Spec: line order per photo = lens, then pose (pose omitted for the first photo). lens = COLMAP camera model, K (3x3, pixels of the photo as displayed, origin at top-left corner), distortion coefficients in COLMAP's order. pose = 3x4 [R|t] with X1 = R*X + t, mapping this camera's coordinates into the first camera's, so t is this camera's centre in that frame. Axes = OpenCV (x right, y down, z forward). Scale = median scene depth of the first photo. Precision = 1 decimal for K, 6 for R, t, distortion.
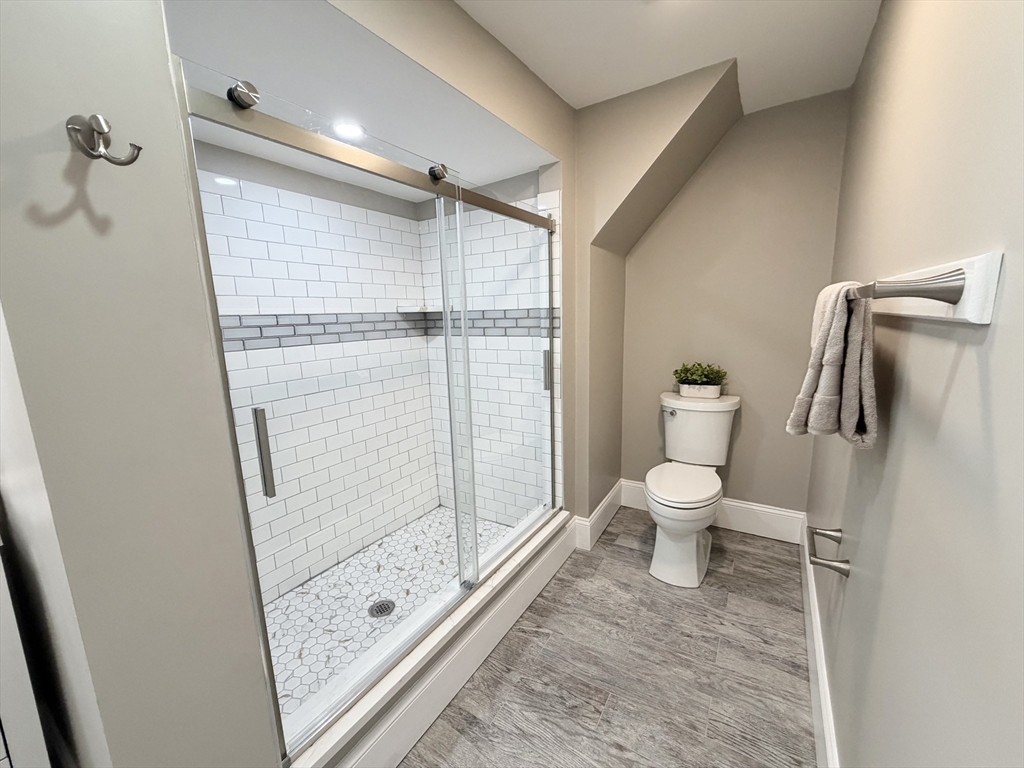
lens RADIAL K [[409.6, 0, 511.5], [0, 409.6, 384.9], [0, 0, 1]] dist [-0.000769, 0.000377]
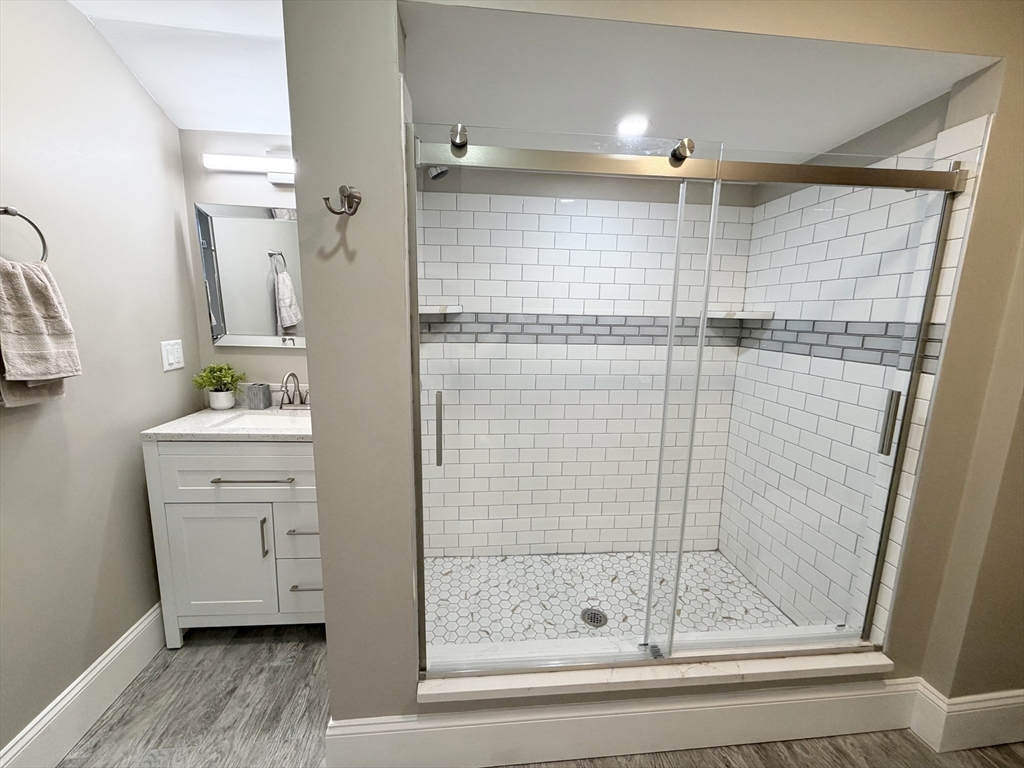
lens RADIAL K [[409.6, 0, 509.6], [0, 409.6, 383.5], [0, 0, 1]] dist [-0.000769, 0.000377]
pose [[0.613713, 0.173613, -0.770204, 0.196759], [-0.172397, 0.981451, 0.083861, -0.046383], [0.770477, 0.081314, 0.632260, 0.161241]]
